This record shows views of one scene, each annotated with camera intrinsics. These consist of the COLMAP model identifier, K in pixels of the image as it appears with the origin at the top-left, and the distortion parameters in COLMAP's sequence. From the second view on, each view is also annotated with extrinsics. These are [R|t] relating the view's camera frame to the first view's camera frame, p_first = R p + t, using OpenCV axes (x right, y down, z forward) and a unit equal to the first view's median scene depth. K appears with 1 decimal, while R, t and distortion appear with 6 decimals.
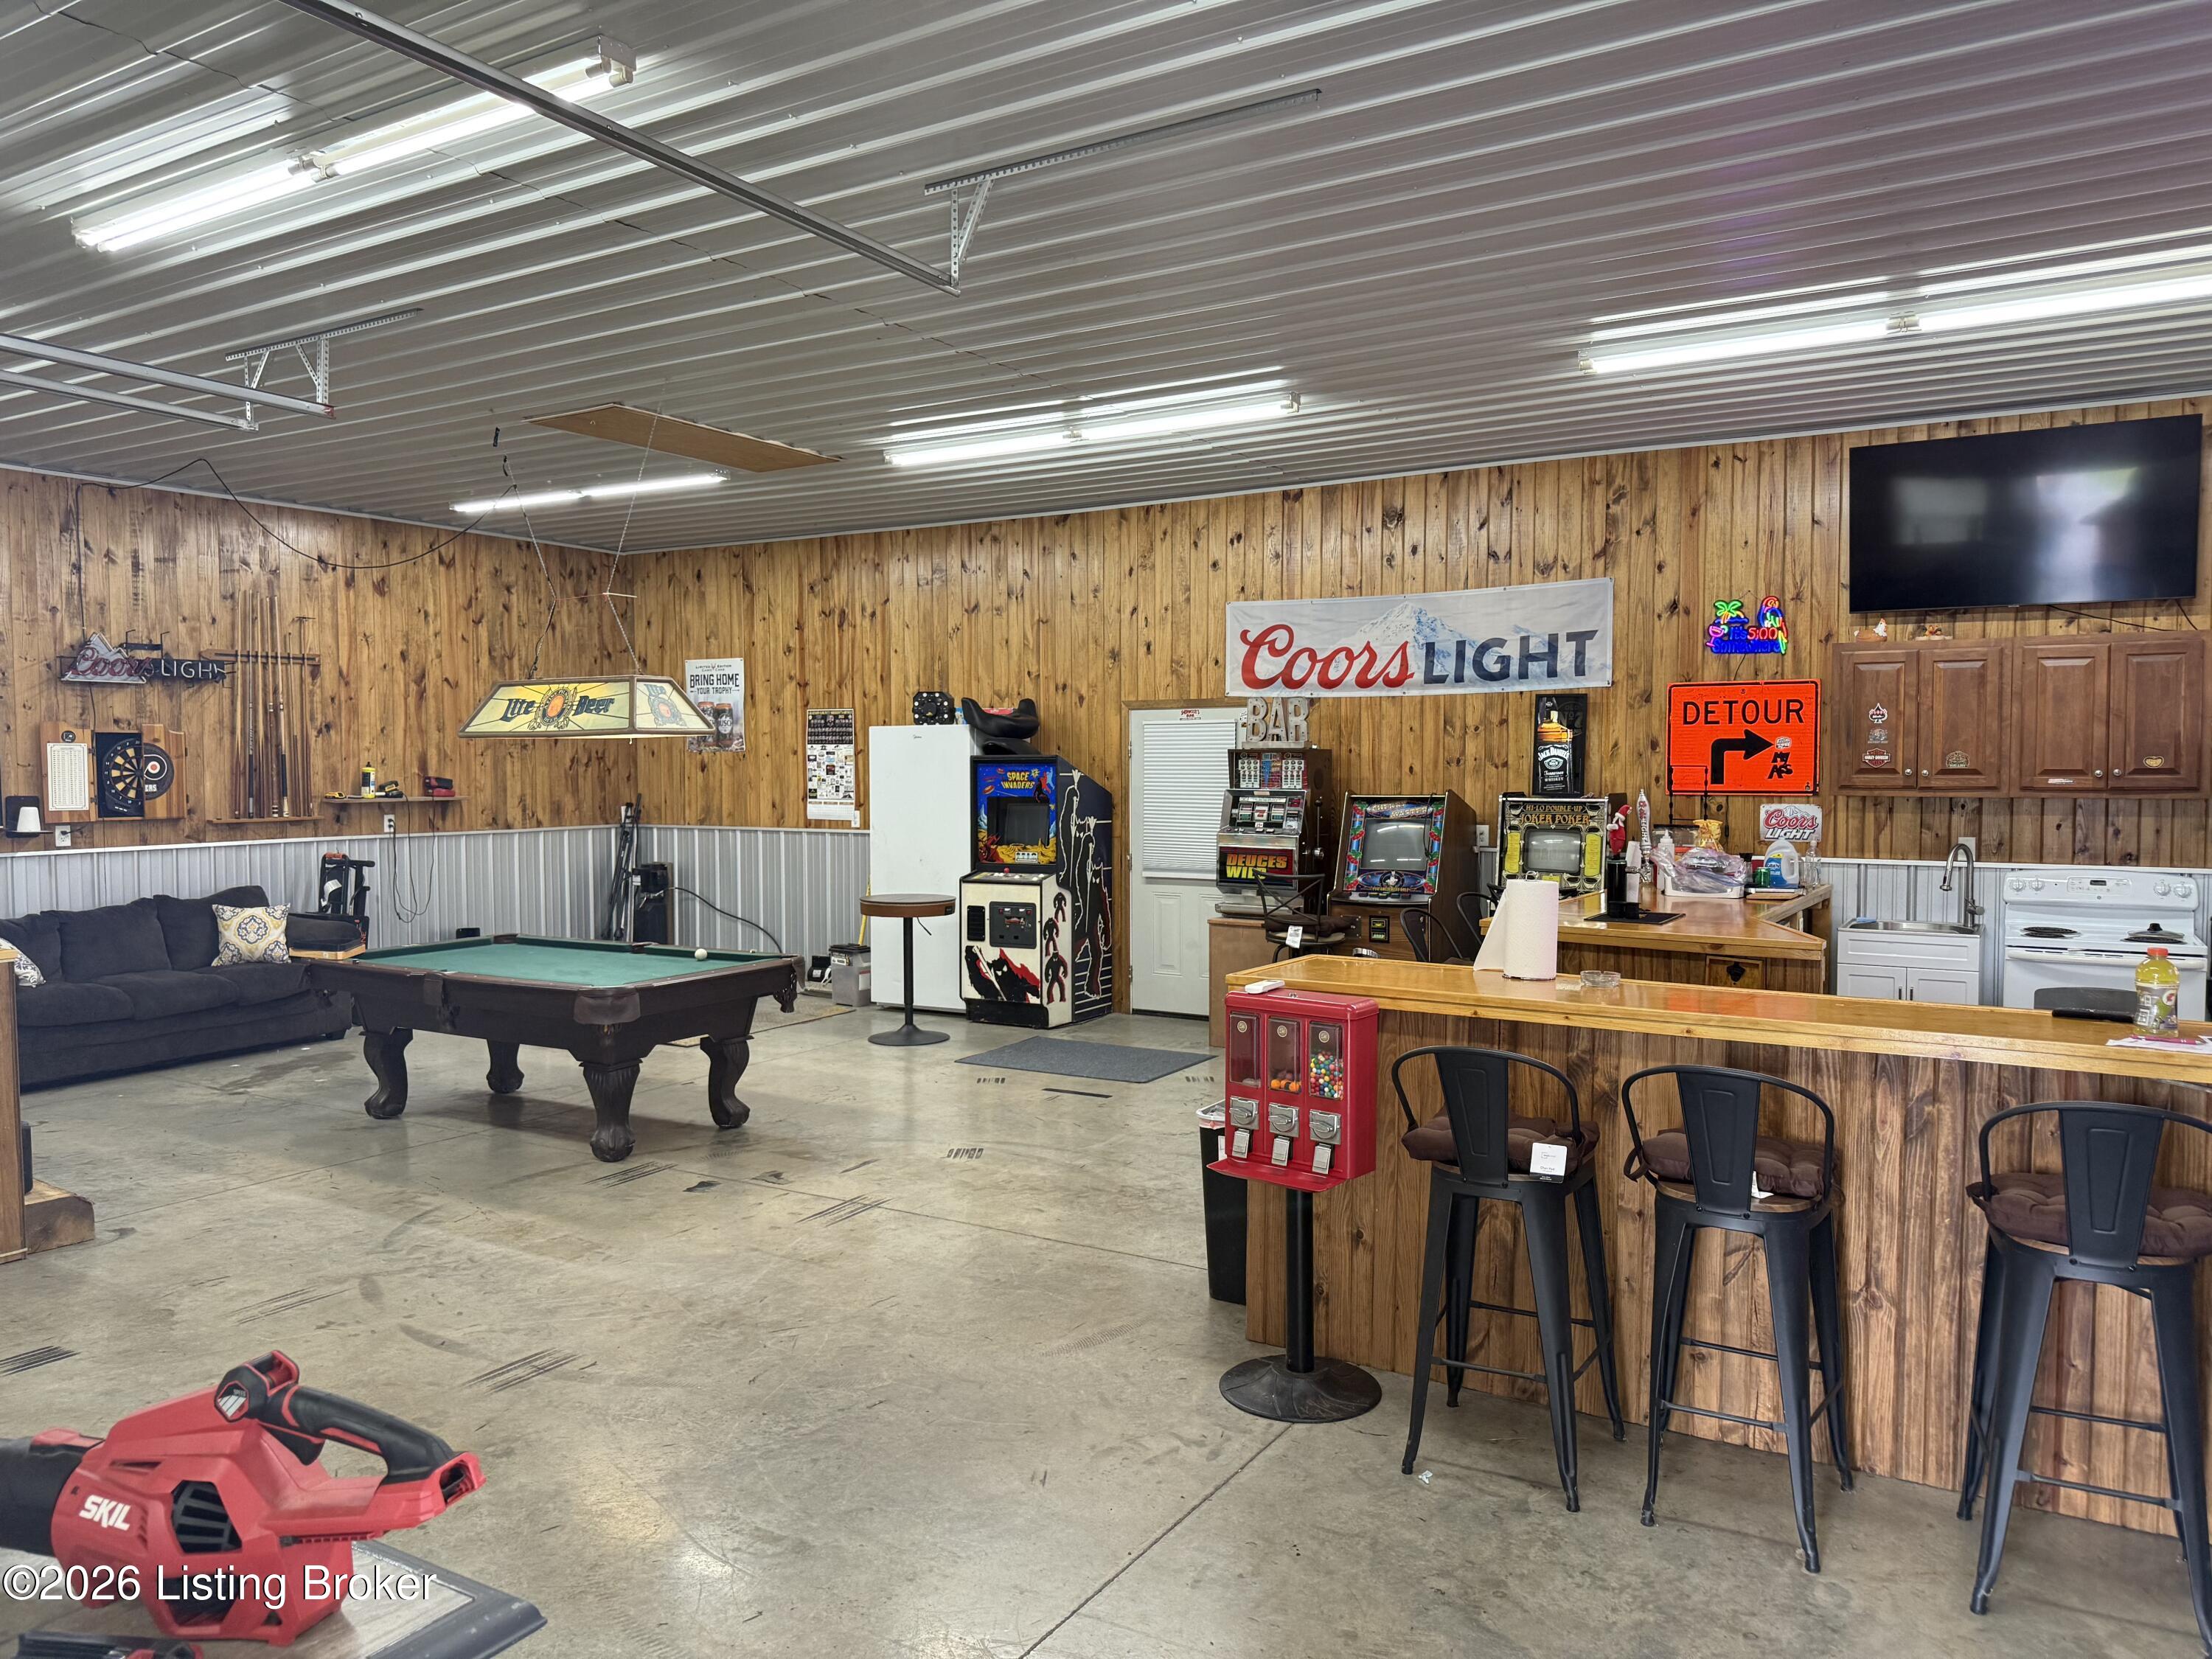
lens RADIAL K [[1537.1, 0, 1106.0], [0, 1537.1, 829.5], [0, 0, 1]] dist [0.103462, -0.166920]
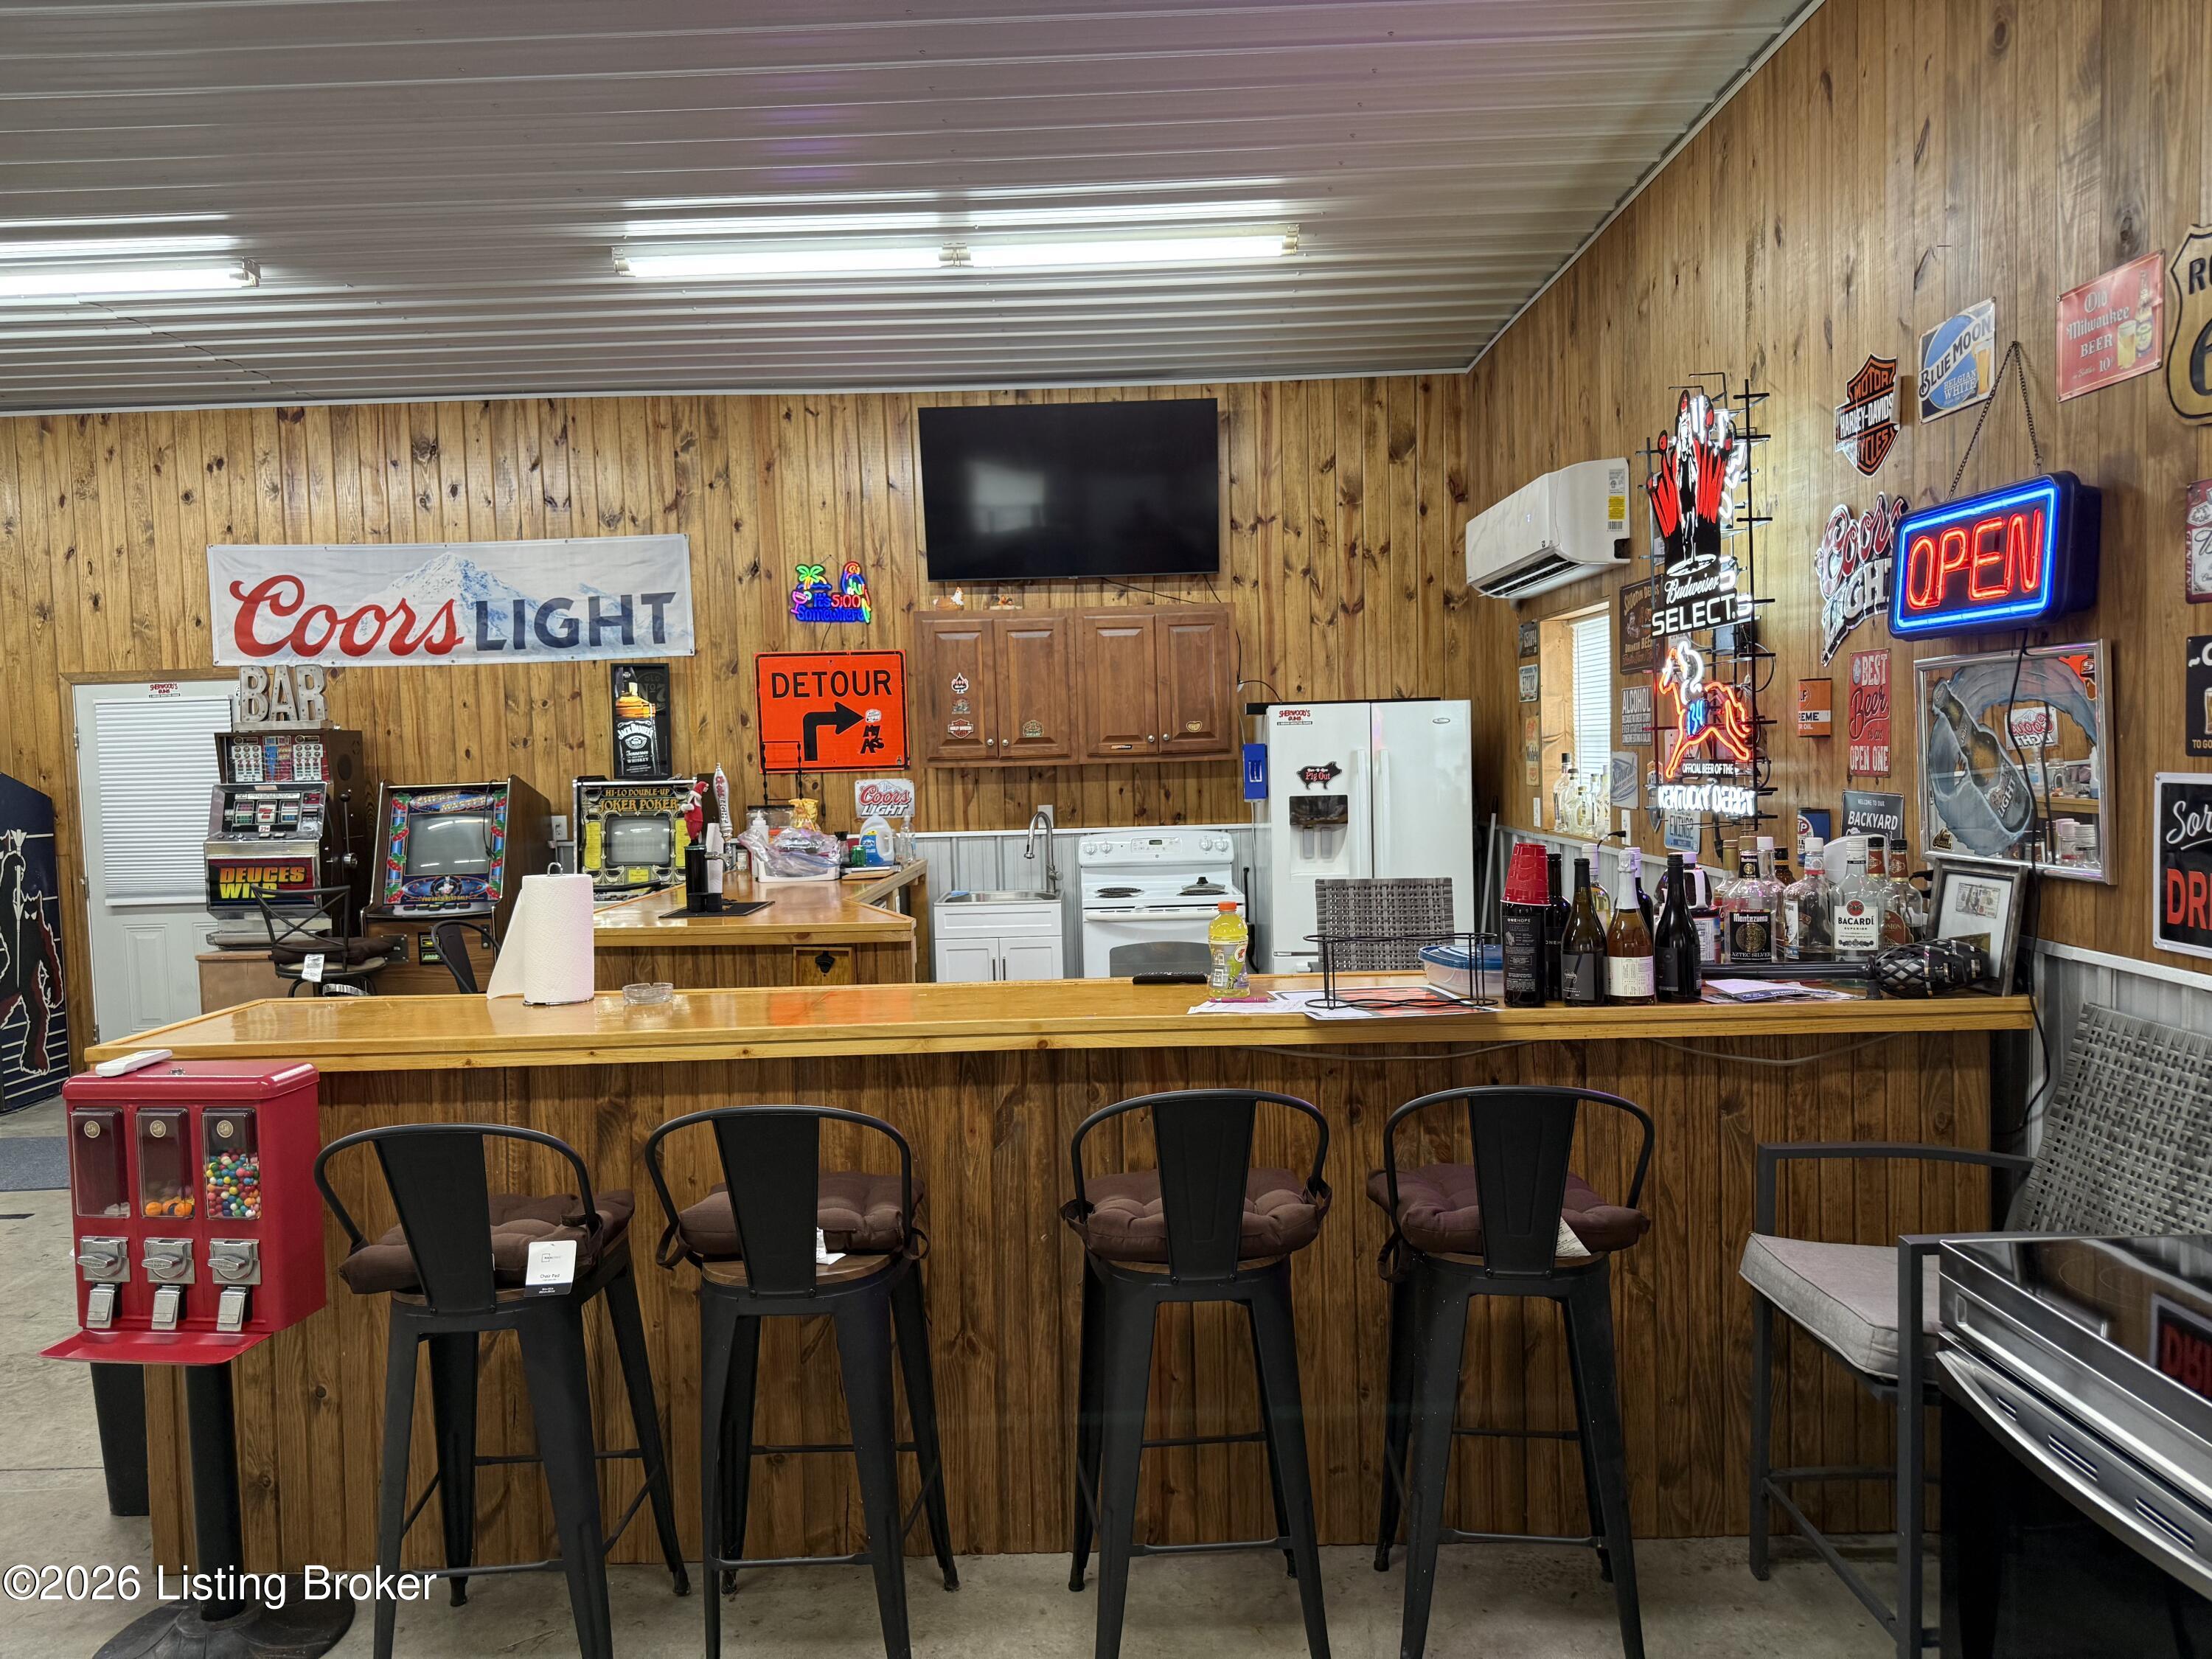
lens RADIAL K [[1573.7, 0, 1106.0], [0, 1573.7, 829.5], [0, 0, 1]] dist [0.001541, -0.003840]
pose [[0.855483, -0.051474, 0.515267, 0.054380], [0.050053, 0.998608, 0.016657, 0.005674], [-0.515407, 0.011540, 0.856868, 0.095922]]
